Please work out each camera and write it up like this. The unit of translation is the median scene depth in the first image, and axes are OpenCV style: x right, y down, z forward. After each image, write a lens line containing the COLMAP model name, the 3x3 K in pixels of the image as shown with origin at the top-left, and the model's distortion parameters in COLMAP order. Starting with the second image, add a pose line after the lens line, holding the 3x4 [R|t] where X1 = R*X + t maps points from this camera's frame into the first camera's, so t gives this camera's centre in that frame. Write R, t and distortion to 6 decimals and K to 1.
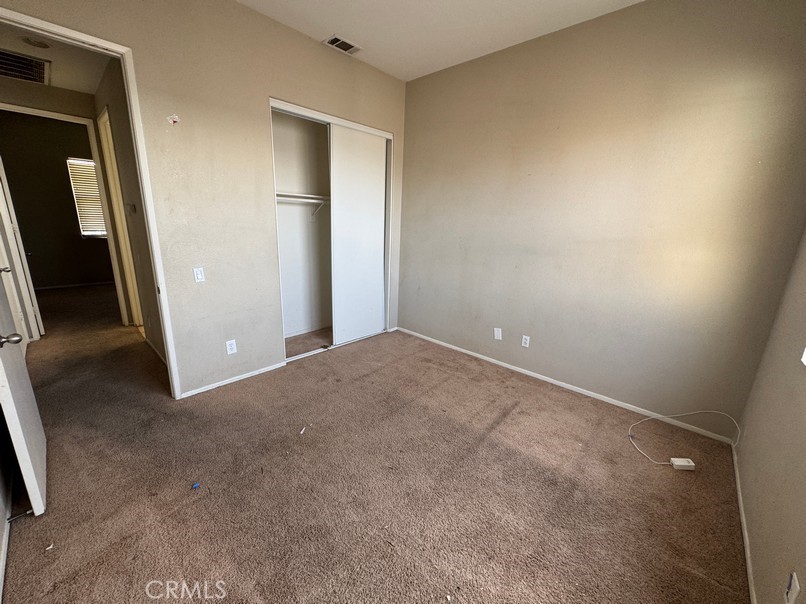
lens RADIAL K [[321.6, 0, 400.1], [0, 321.6, 300.4], [0, 0, 1]] dist [-0.001068, -0.000469]
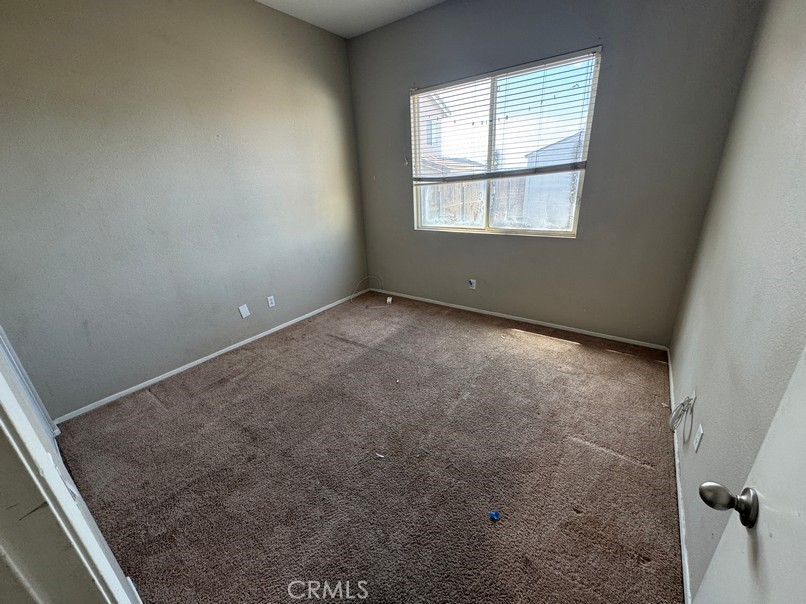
lens RADIAL K [[321.6, 0, 402.8], [0, 321.6, 303.2], [0, 0, 1]] dist [-0.001068, -0.000469]
pose [[-0.118788, -0.380362, 0.917177, -0.807917], [0.287416, 0.871000, 0.398437, -0.210216], [-0.950411, 0.310941, 0.005857, 0.729925]]
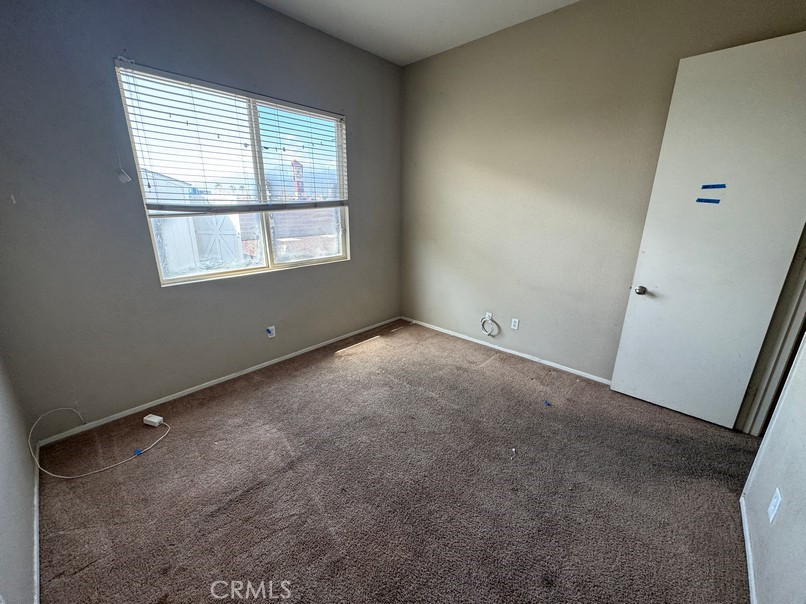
lens RADIAL K [[321.6, 0, 402.4], [0, 321.6, 303.6], [0, 0, 1]] dist [-0.001068, -0.000469]
pose [[-0.999042, -0.039058, -0.019747, 0.040325], [-0.043627, 0.852681, 0.520608, -0.362858], [-0.003496, 0.520971, -0.853568, 1.388983]]
